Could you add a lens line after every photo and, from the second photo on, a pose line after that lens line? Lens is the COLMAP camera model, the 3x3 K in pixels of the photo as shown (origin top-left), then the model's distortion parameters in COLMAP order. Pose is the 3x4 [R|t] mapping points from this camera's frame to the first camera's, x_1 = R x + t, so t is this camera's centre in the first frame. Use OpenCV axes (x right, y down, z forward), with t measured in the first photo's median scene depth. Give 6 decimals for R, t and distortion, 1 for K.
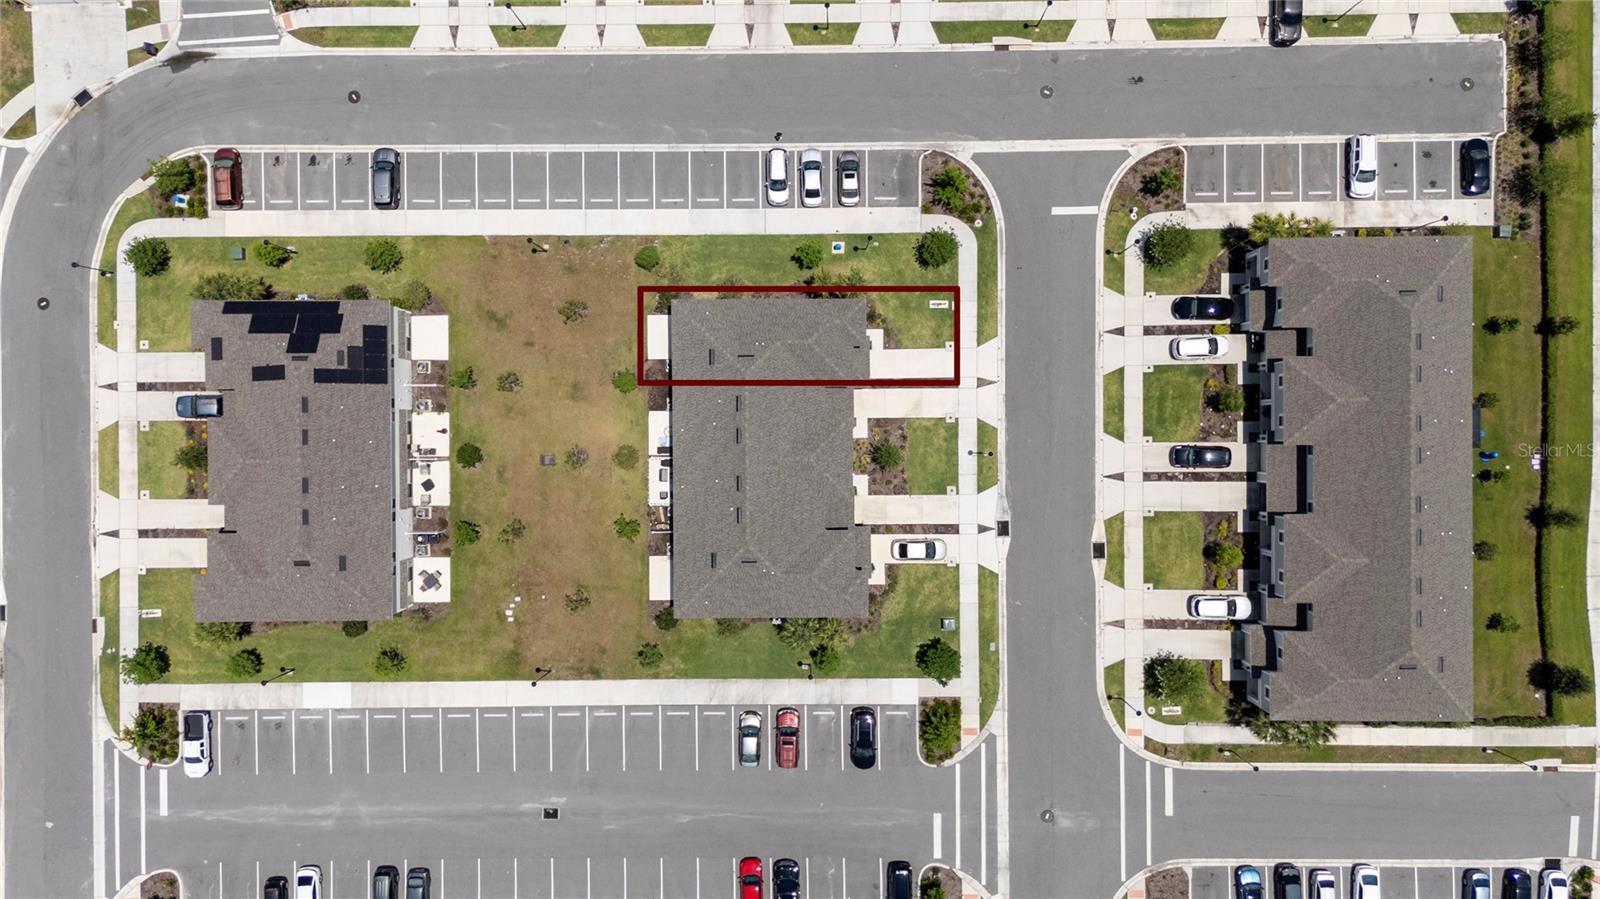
lens RADIAL K [[1203.5, 0, 800.0], [0, 1203.5, 449.5], [0, 0, 1]] dist [0.040219, -0.007968]
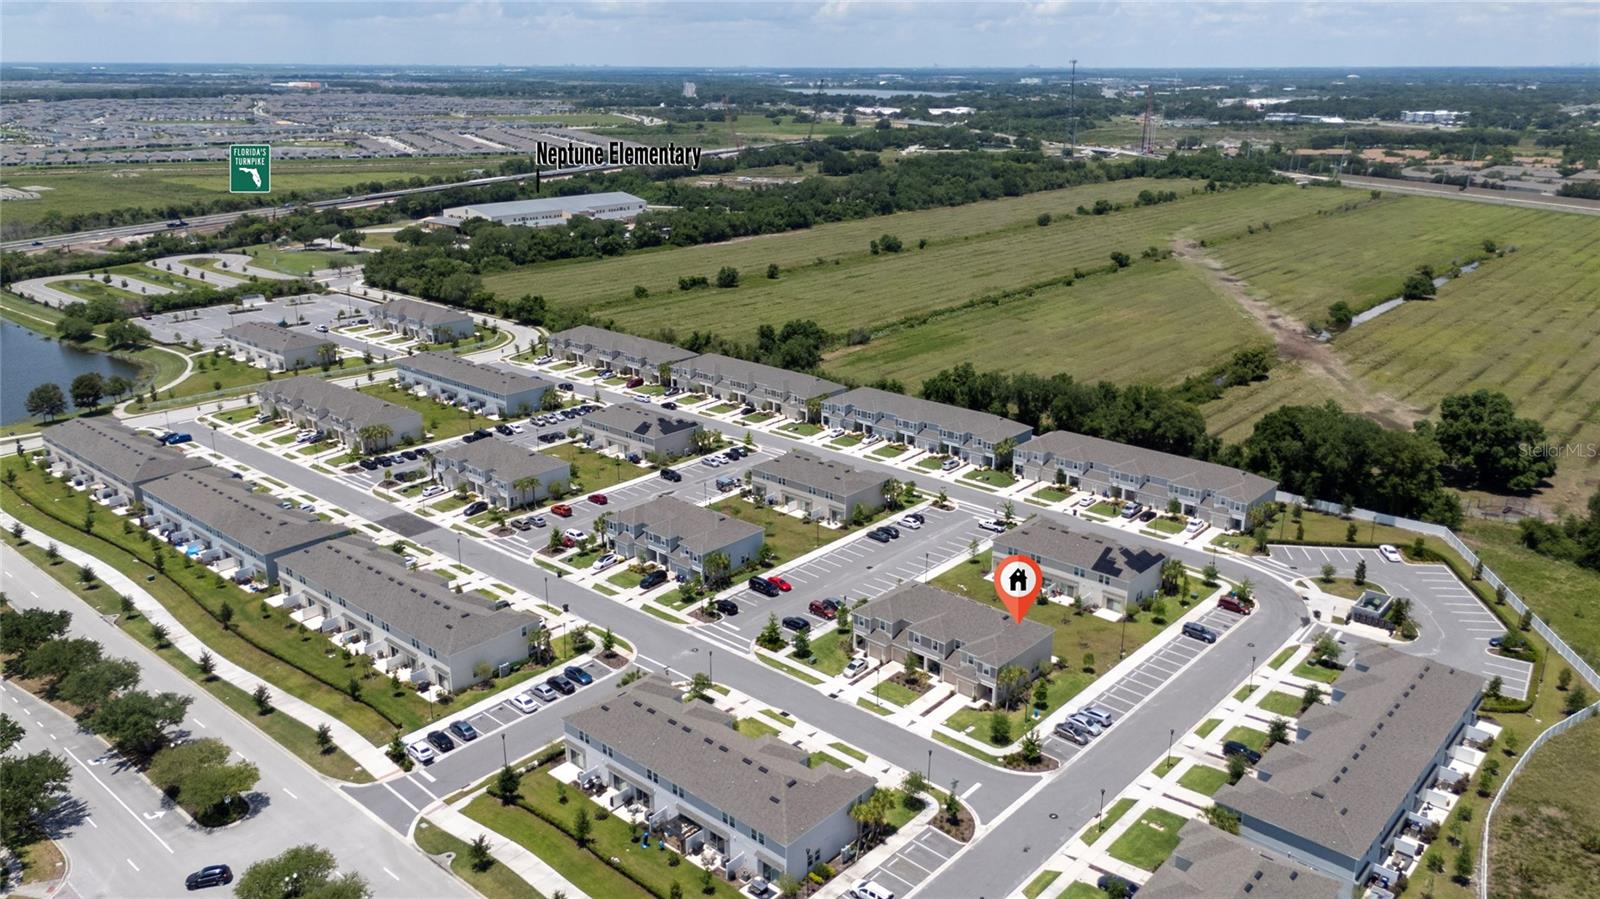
lens RADIAL K [[1203.5, 0, 800.0], [0, 1203.5, 449.5], [0, 0, 1]] dist [0.040219, -0.007968]
pose [[-0.667225, 0.231675, -0.707911, 1.286932], [-0.744828, -0.215777, 0.631404, -0.866539], [-0.006471, 0.948561, 0.316529, 0.161078]]
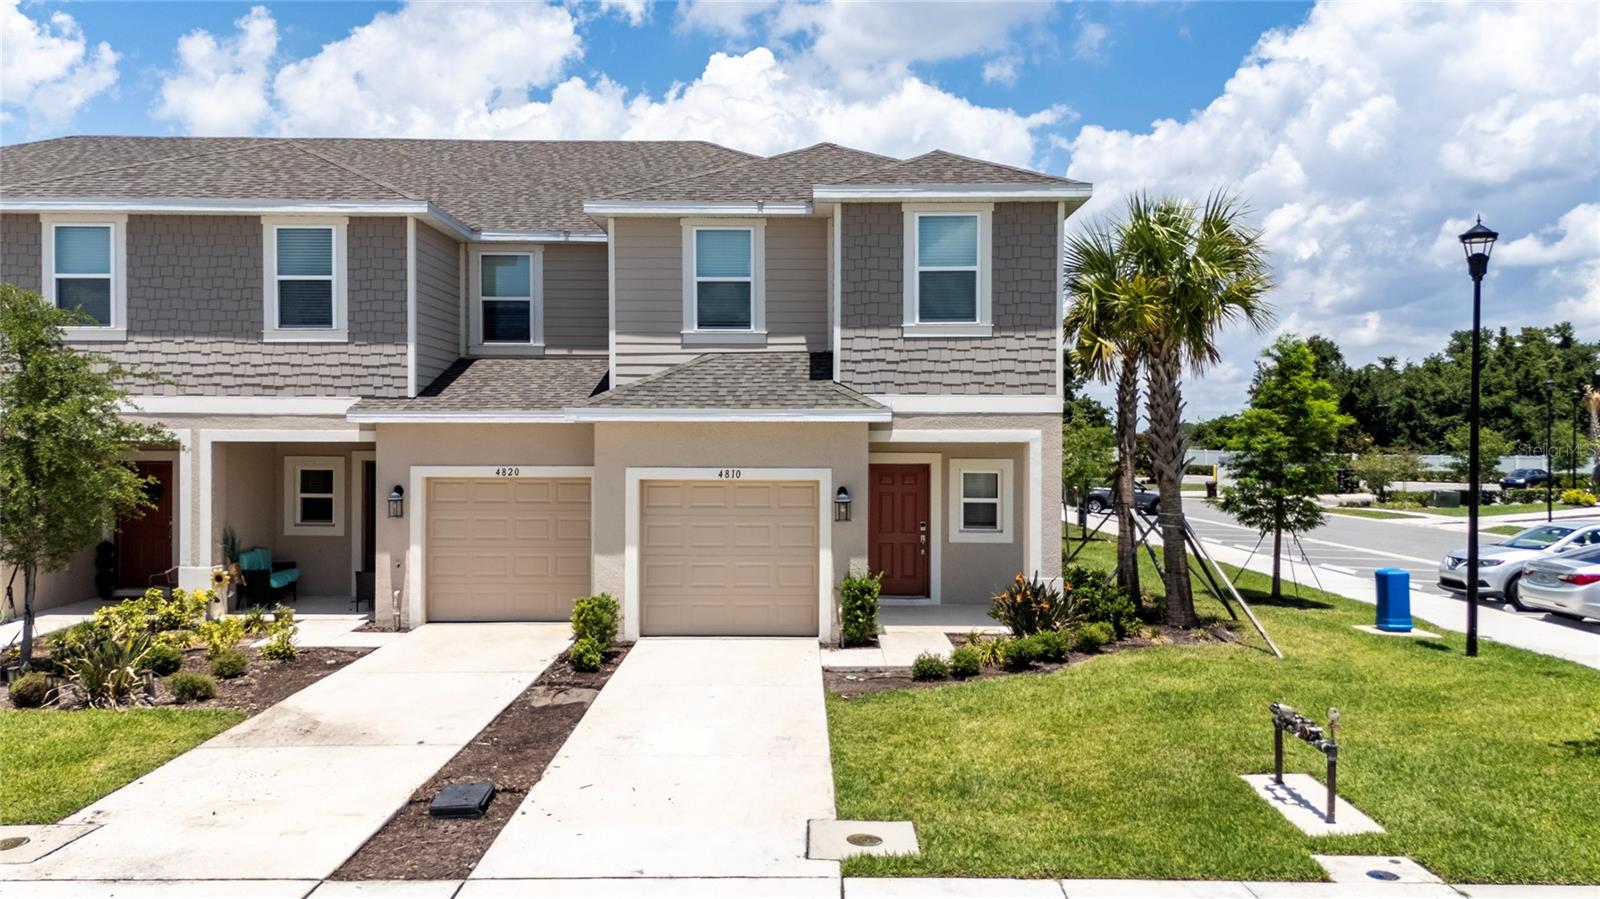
lens RADIAL K [[1203.5, 0, 800.0], [0, 1203.5, 449.5], [0, 0, 1]] dist [0.040219, -0.007968]
pose [[-0.014680, 0.019261, -0.999707, 0.210454], [-0.999778, -0.015368, 0.014385, -0.081889], [-0.015086, 0.999696, 0.019483, 0.969710]]
